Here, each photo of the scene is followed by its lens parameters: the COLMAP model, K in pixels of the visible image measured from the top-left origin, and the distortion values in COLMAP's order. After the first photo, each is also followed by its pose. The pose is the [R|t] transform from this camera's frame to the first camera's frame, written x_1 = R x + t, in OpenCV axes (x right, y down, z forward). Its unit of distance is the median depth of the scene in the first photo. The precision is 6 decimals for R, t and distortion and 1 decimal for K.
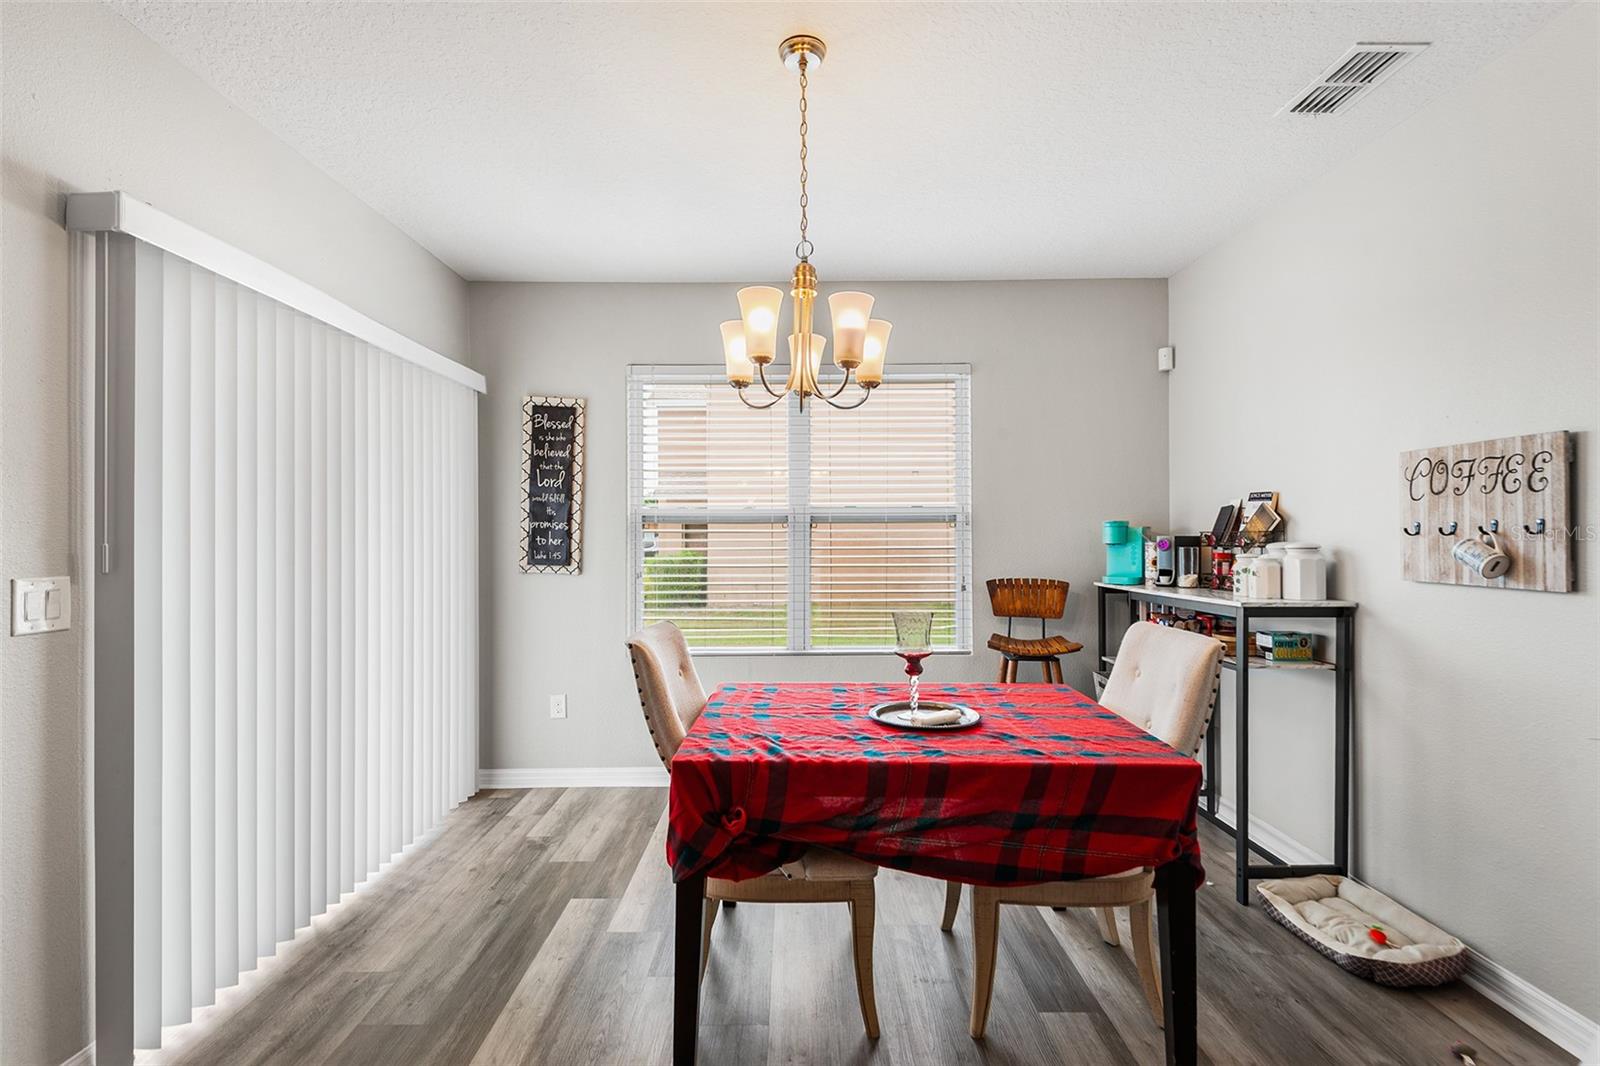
lens RADIAL K [[733.9, 0, 792.1], [0, 733.9, 536.4], [0, 0, 1]] dist [0.040057, -0.026445]
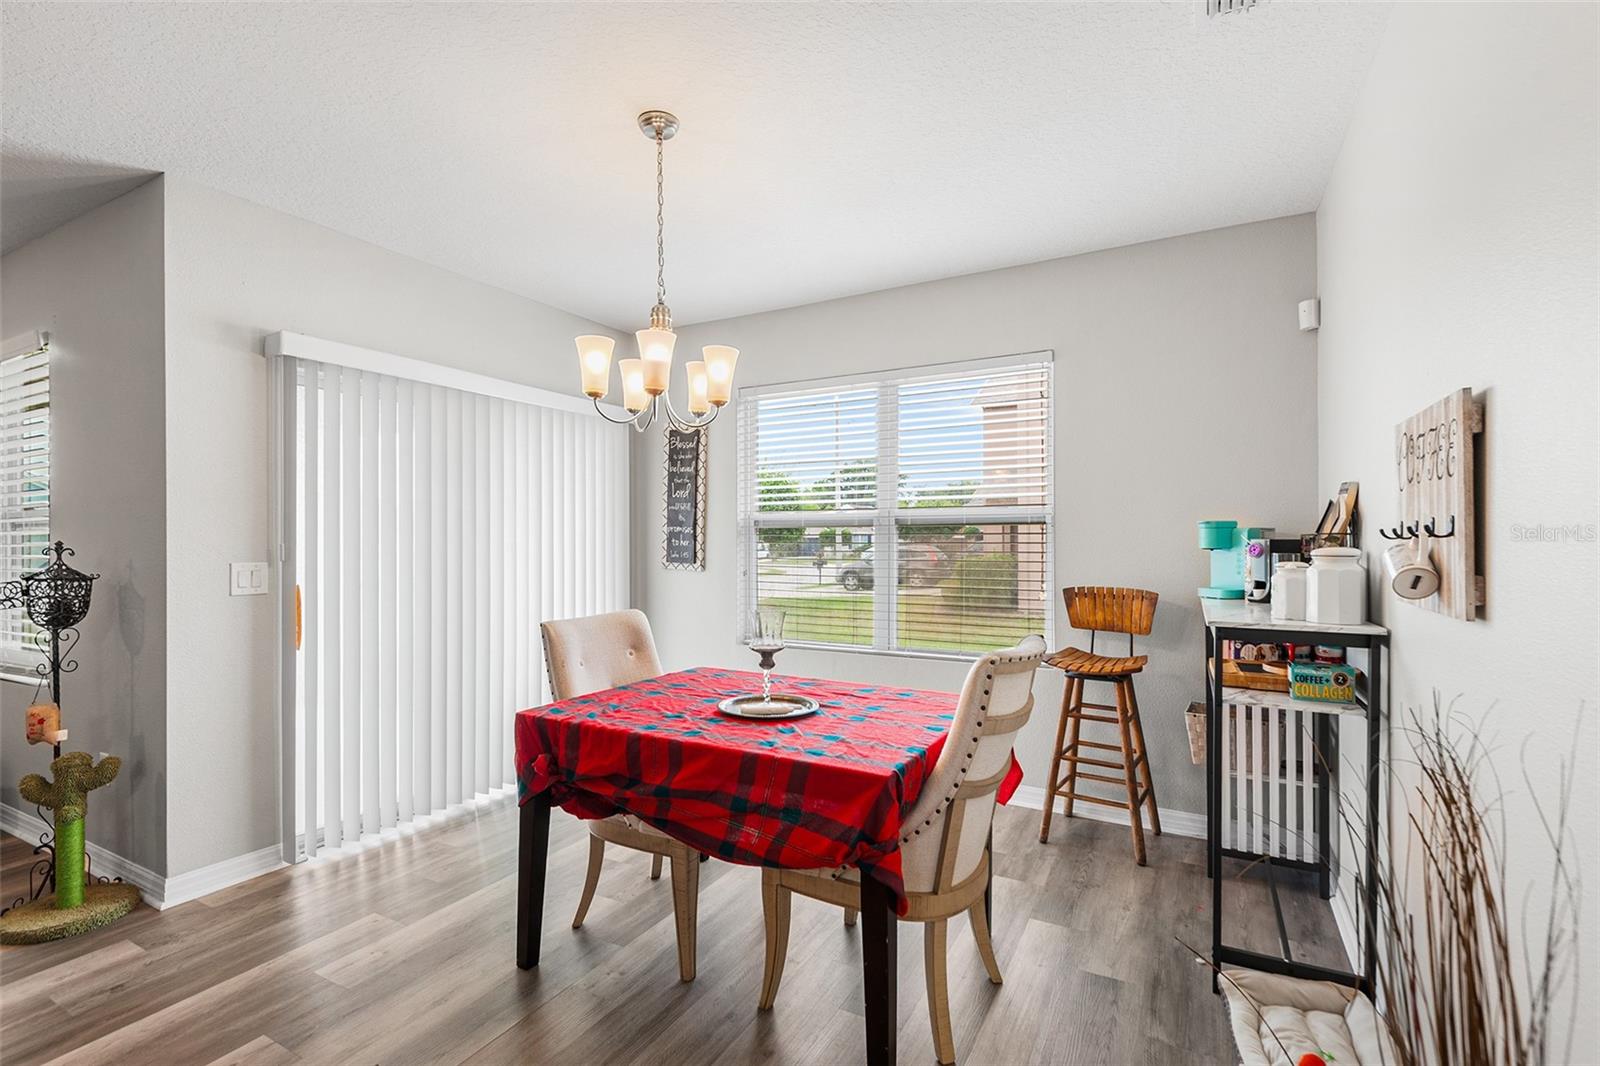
lens RADIAL K [[733.9, 0, 792.1], [0, 733.9, 536.4], [0, 0, 1]] dist [0.040057, -0.026445]
pose [[0.876164, -0.000277, -0.482014, 0.435441], [-0.001050, 0.999996, -0.002484, -0.001159], [0.482013, 0.002682, 0.876160, 0.046317]]
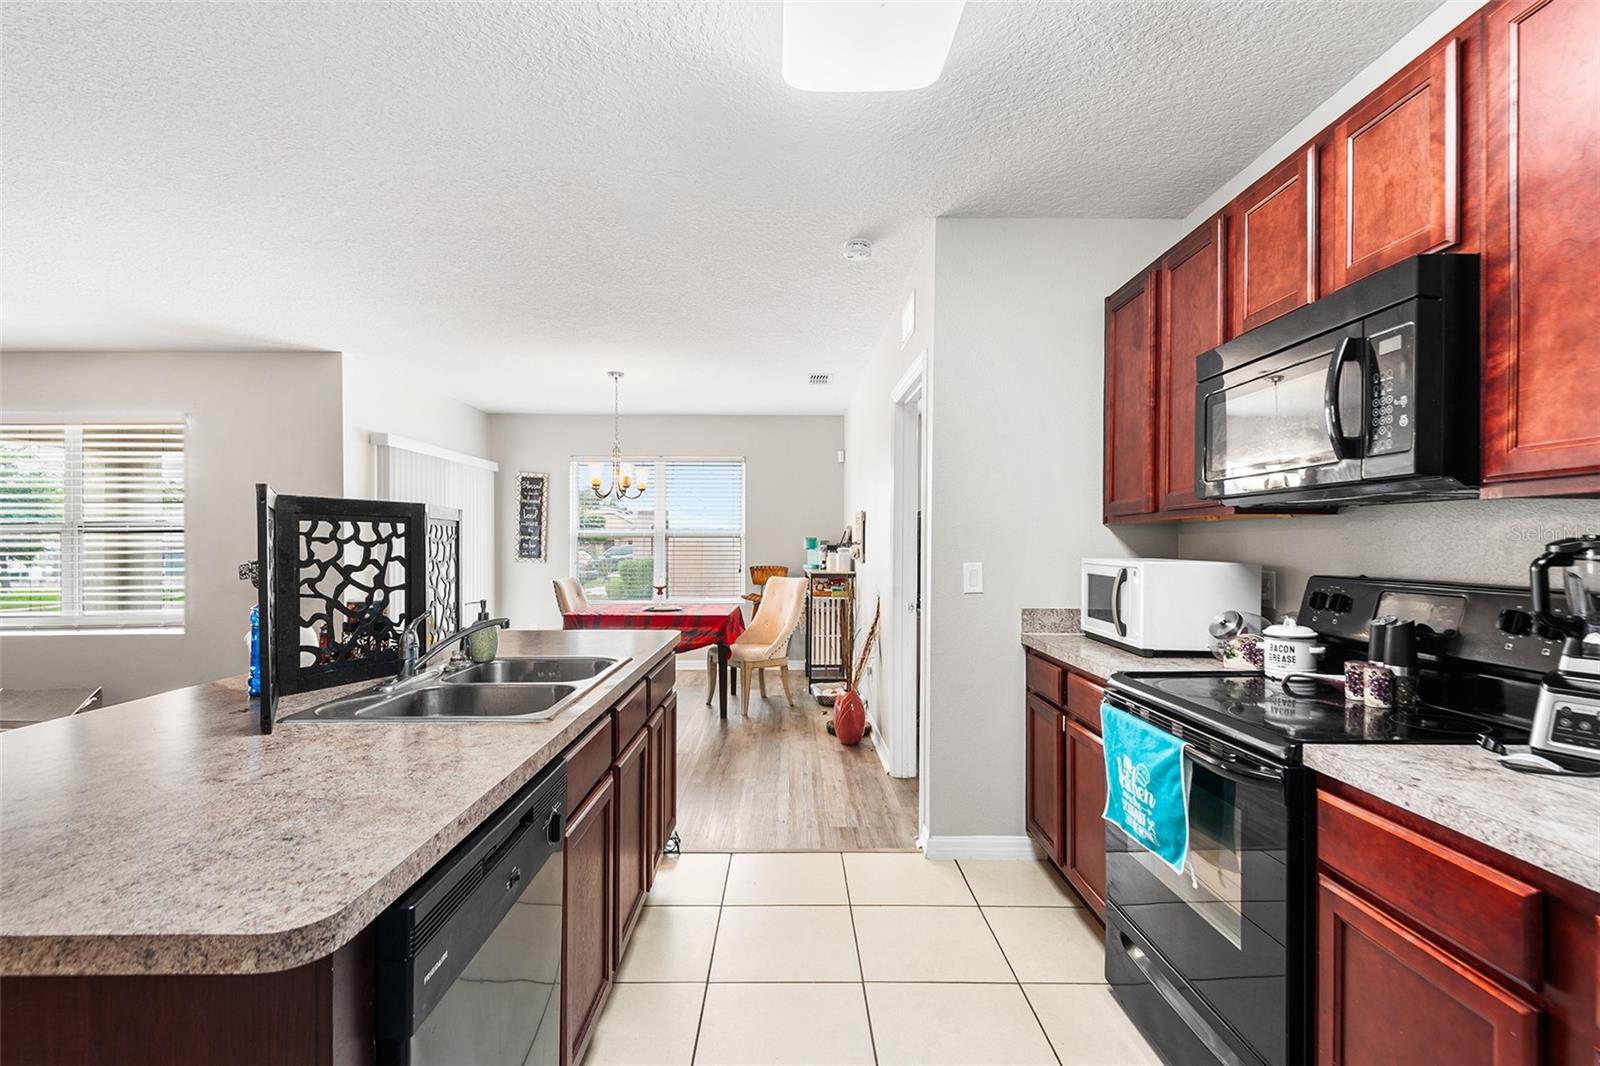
lens RADIAL K [[745.0, 0, 785.1], [0, 745.0, 550.0], [0, 0, 1]] dist [0.058150, -0.028051]
pose [[0.999979, 0.006095, -0.002301, 0.387352], [-0.006080, 0.999961, 0.006470, 0.000799], [0.002340, -0.006456, 0.999976, -1.084582]]
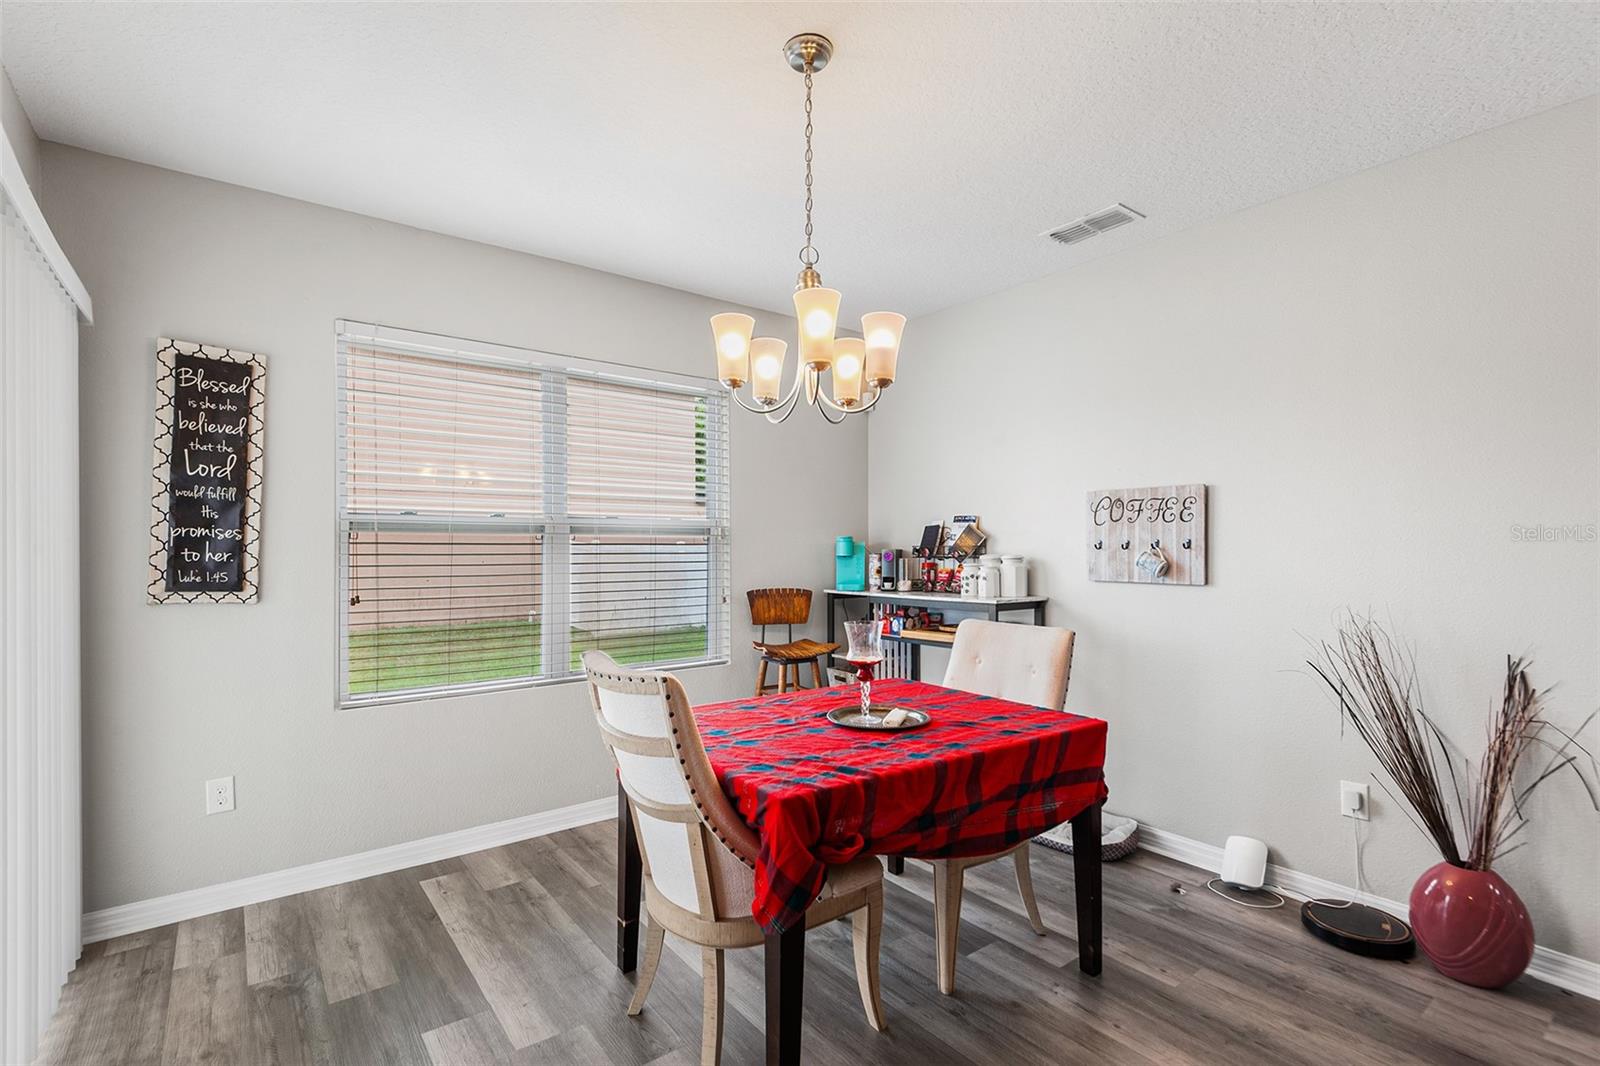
lens RADIAL K [[737.8, 0, 786.4], [0, 737.8, 553.0], [0, 0, 1]] dist [0.040946, -0.025977]
pose [[0.800155, -0.002373, 0.599788, -0.341209], [-0.001255, 0.999983, 0.005630, -0.001014], [-0.599792, -0.005258, 0.800139, 0.132688]]
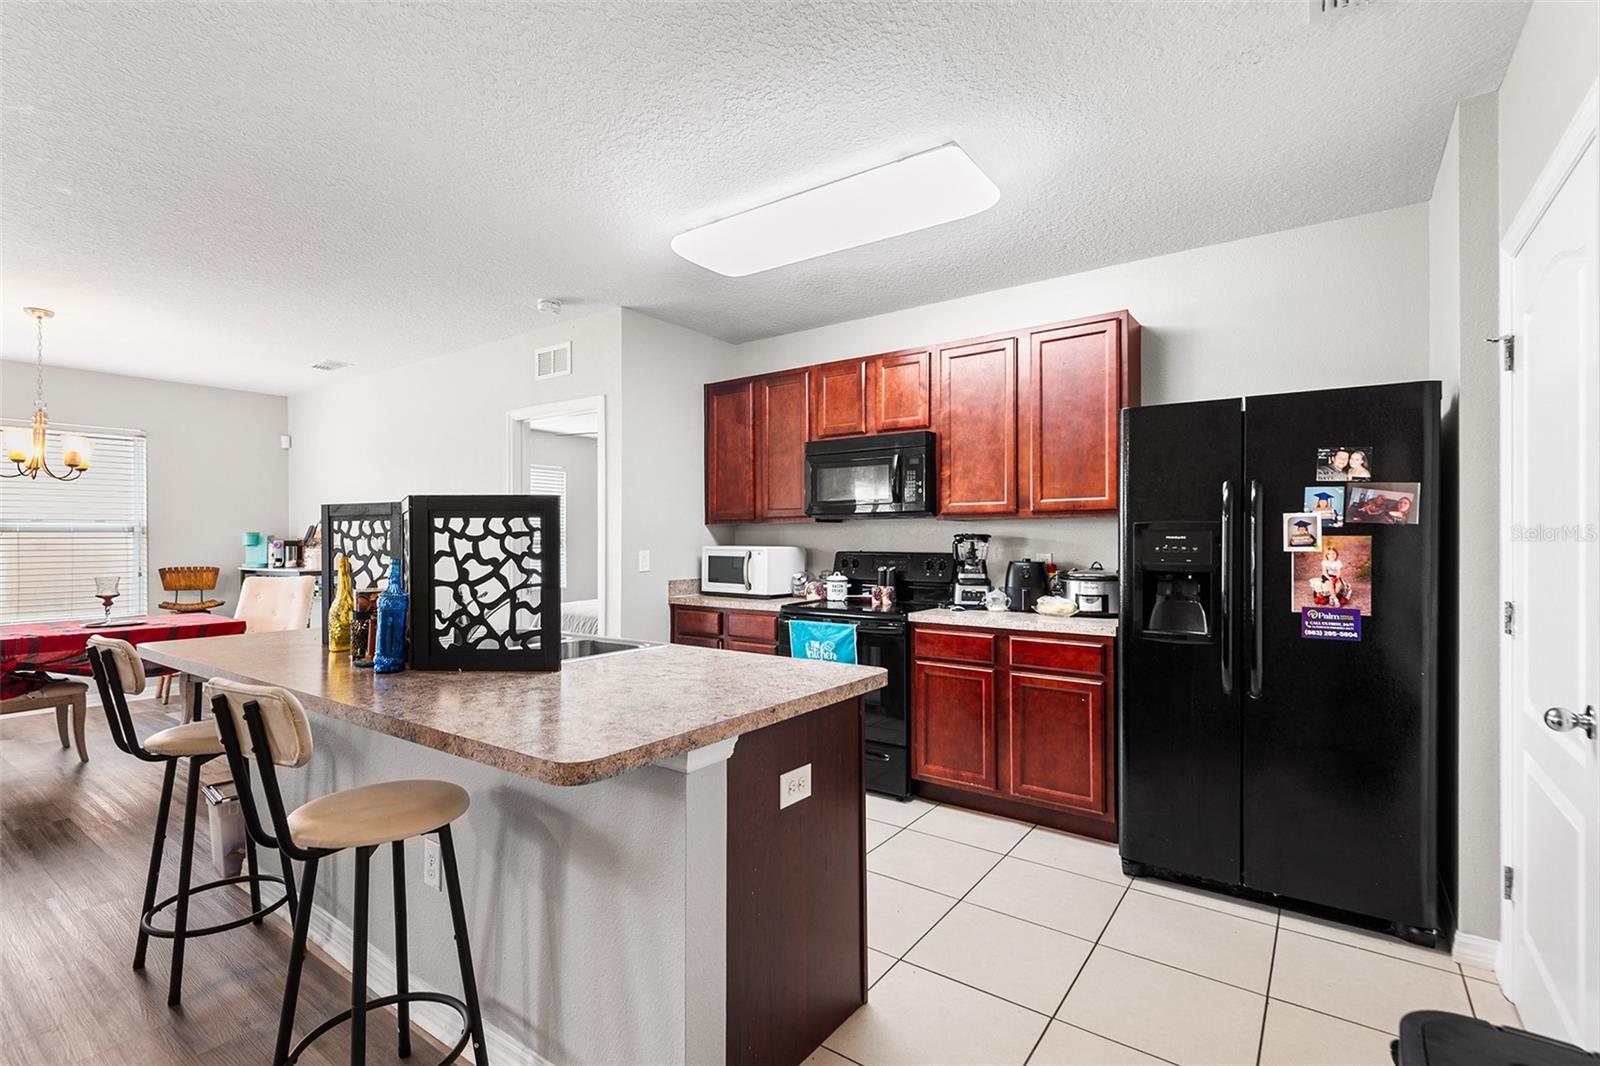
lens RADIAL K [[749.6, 0, 809.9], [0, 749.6, 539.8], [0, 0, 1]] dist [-0.000097, -0.000391]
pose [[0.575102, 0.001391, 0.818081, -0.269087], [0.002485, 0.999991, -0.003447, 0.006861], [-0.818078, 0.004015, 0.575093, -1.164398]]
